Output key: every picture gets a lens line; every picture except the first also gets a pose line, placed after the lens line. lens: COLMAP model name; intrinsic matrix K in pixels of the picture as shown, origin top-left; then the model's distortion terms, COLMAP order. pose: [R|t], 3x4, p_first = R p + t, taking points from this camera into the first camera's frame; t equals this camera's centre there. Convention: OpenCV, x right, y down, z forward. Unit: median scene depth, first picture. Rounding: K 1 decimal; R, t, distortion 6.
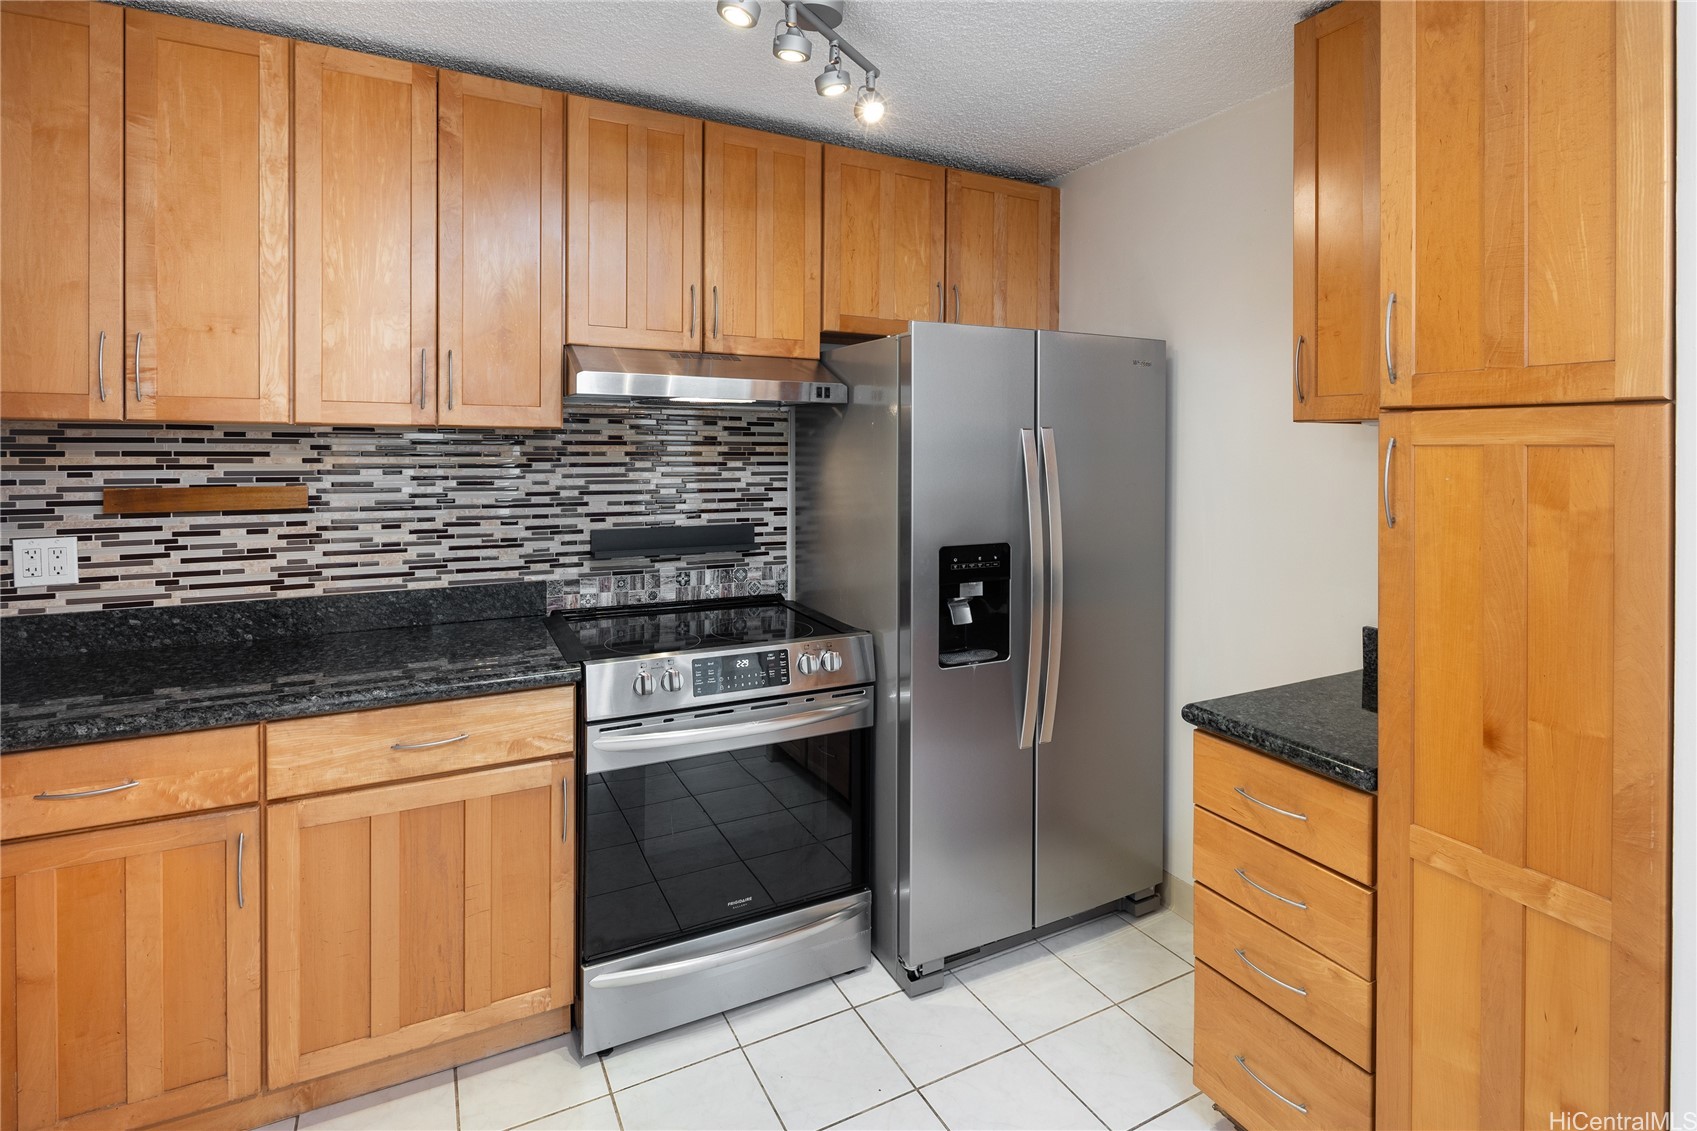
lens RADIAL K [[837.8, 0, 874.4], [0, 837.8, 447.2], [0, 0, 1]] dist [0.001125, -0.000785]
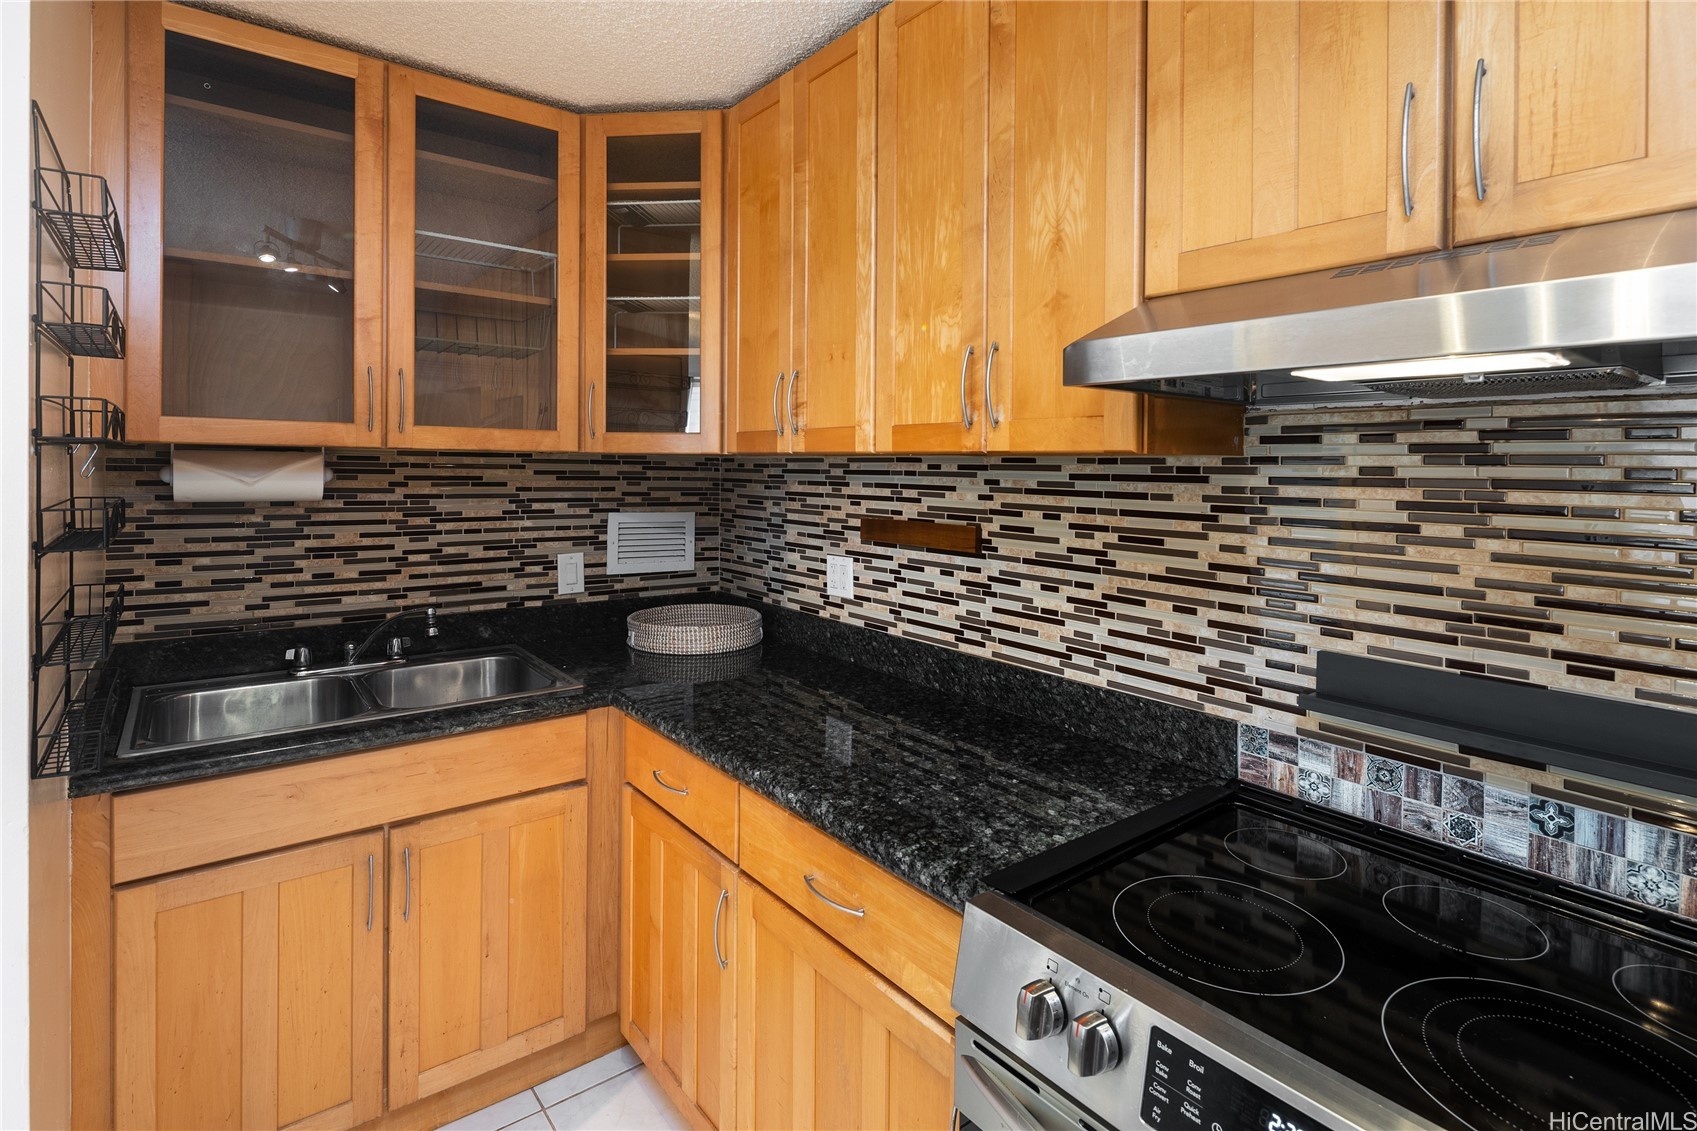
lens RADIAL K [[829.0, 0, 847.5], [0, 829.0, 475.5], [0, 0, 1]] dist [0.008109, -0.004915]
pose [[0.172854, 0.004022, -0.984939, 0.129830], [-0.017980, 0.999838, 0.000927, -0.004308], [0.984783, 0.017549, 0.172898, 0.704608]]
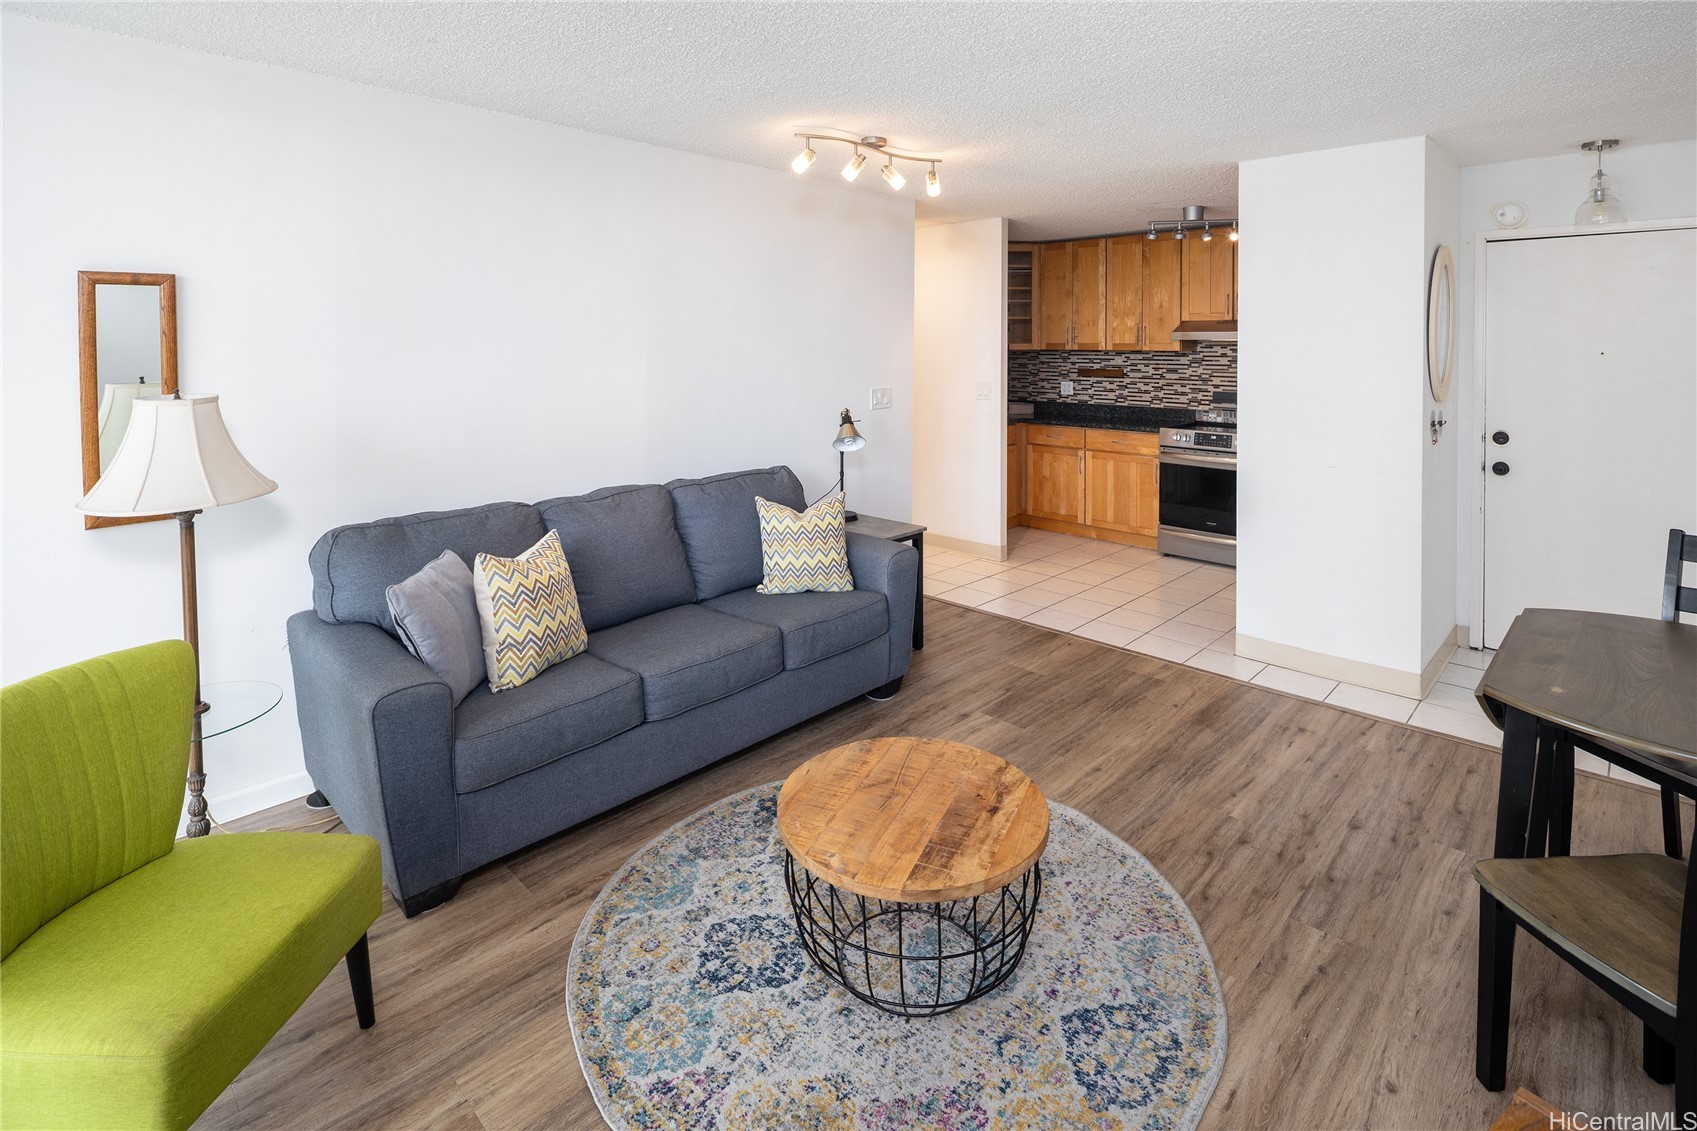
lens RADIAL K [[829.0, 0, 846.8], [0, 829.0, 360.2], [0, 0, 1]] dist [0.008109, -0.004915]
pose [[0.301486, 0.010976, -0.953407, 1.911051], [-0.004862, 0.999938, 0.009974, -0.014639], [0.953458, 0.001628, 0.301521, -0.890698]]
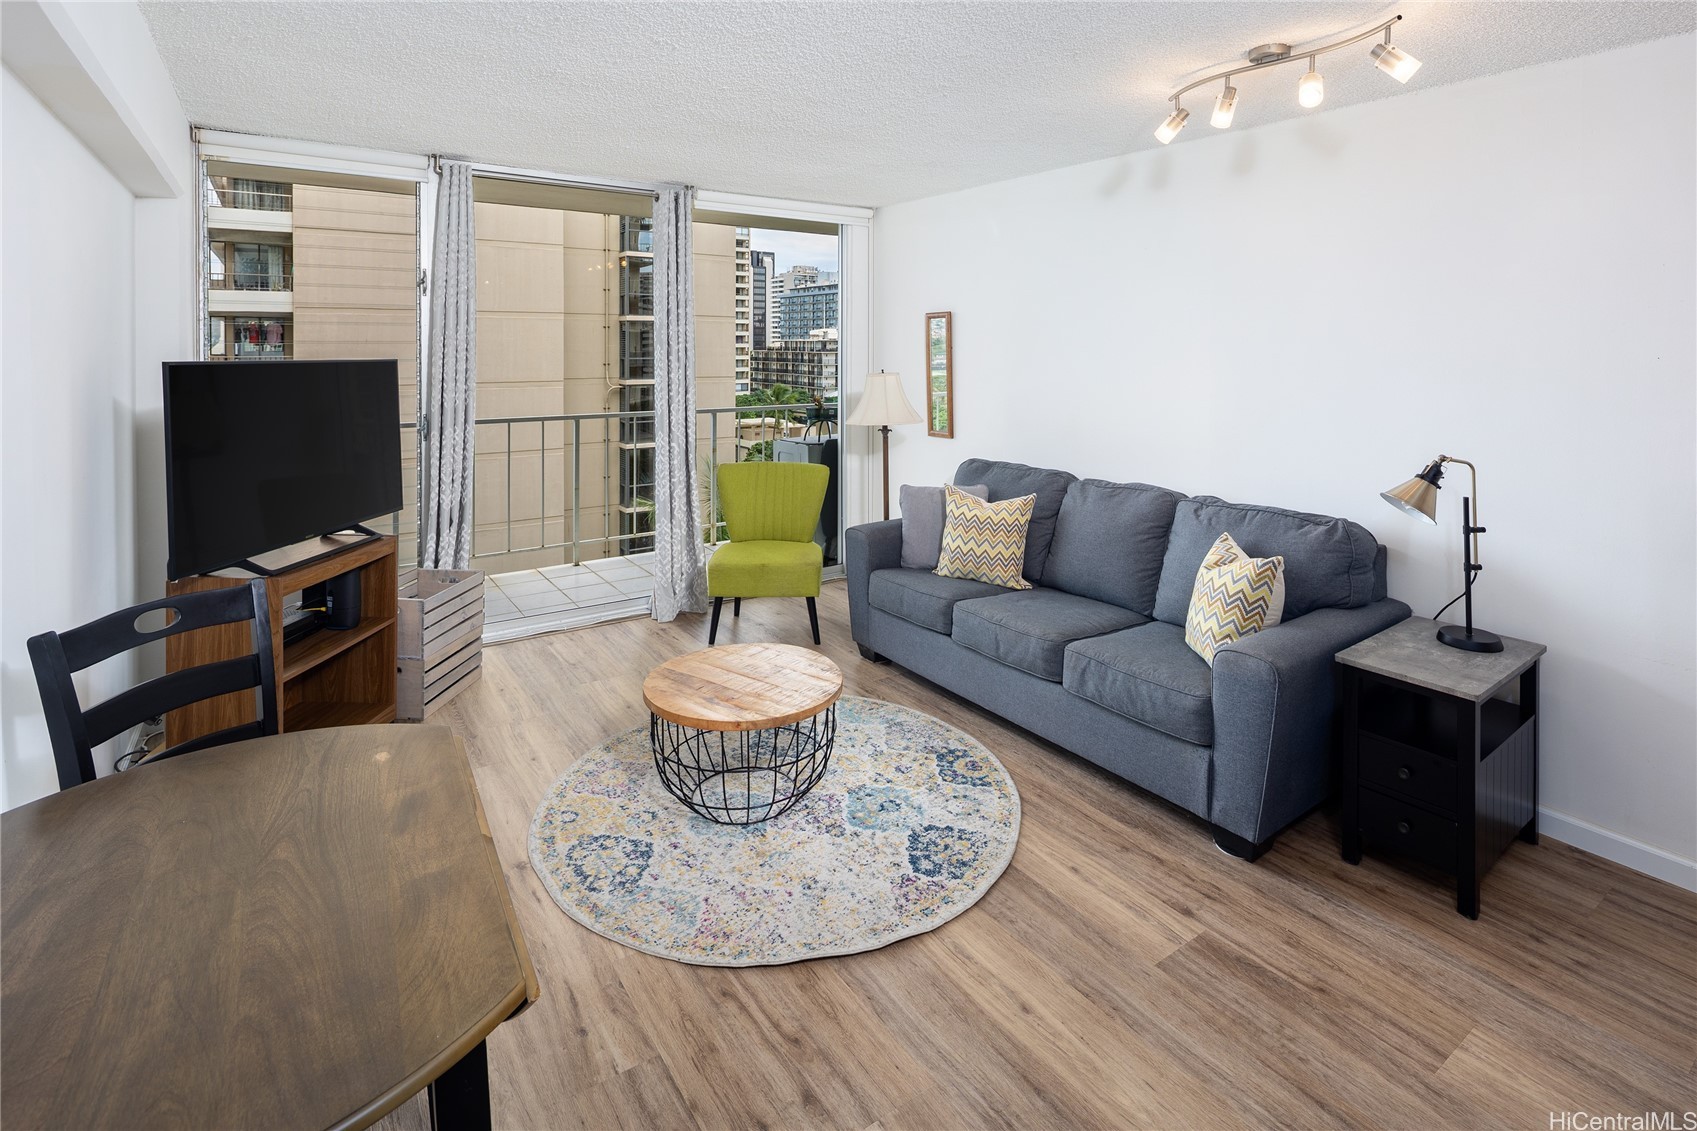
lens RADIAL K [[829.0, 0, 870.0], [0, 829.0, 358.0], [0, 0, 1]] dist [0.008109, -0.004915]
pose [[-0.992014, -0.011927, -0.125561, 1.059624], [-0.014200, 0.999751, 0.017225, -0.026713], [0.125324, 0.018870, -0.991936, 0.677887]]
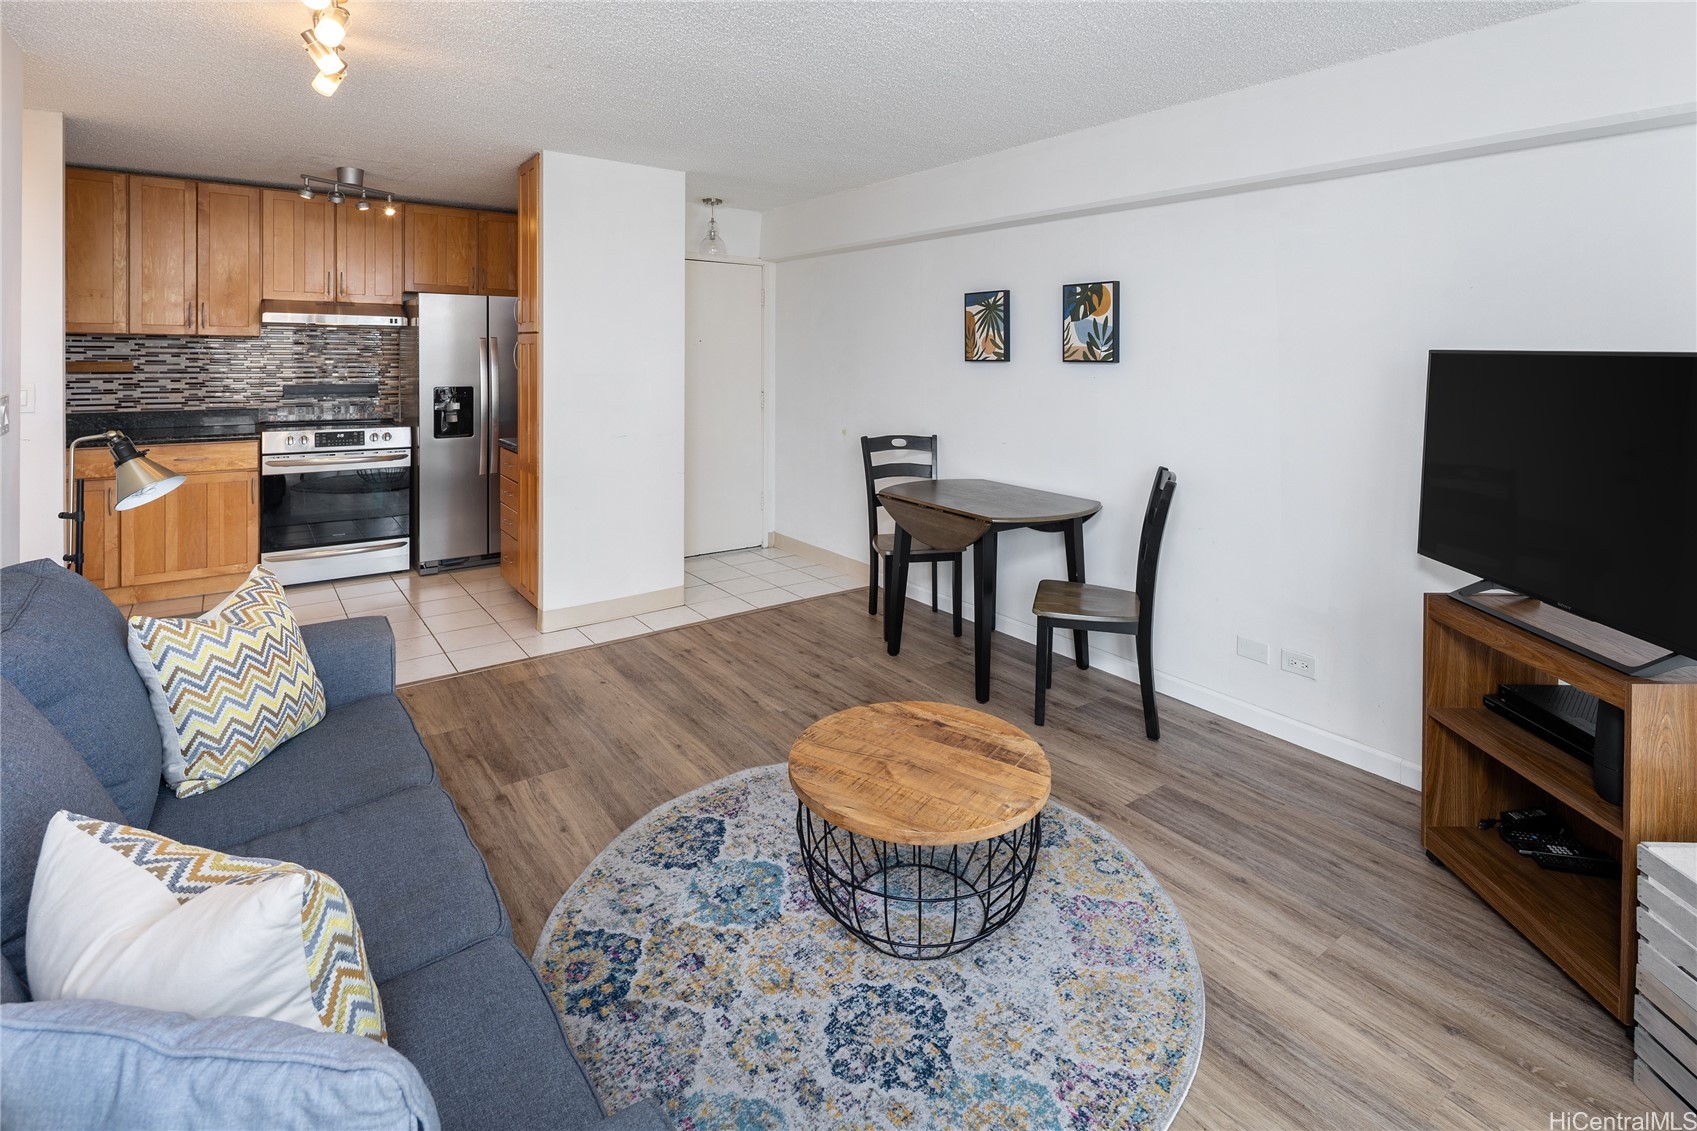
lens RADIAL K [[829.0, 0, 872.0], [0, 829.0, 359.2], [0, 0, 1]] dist [0.008109, -0.004915]
pose [[0.986686, 0.003020, 0.162611, 0.877951], [-0.004045, 0.999974, 0.005974, 0.018502], [-0.162589, -0.006552, 0.986672, -1.461038]]
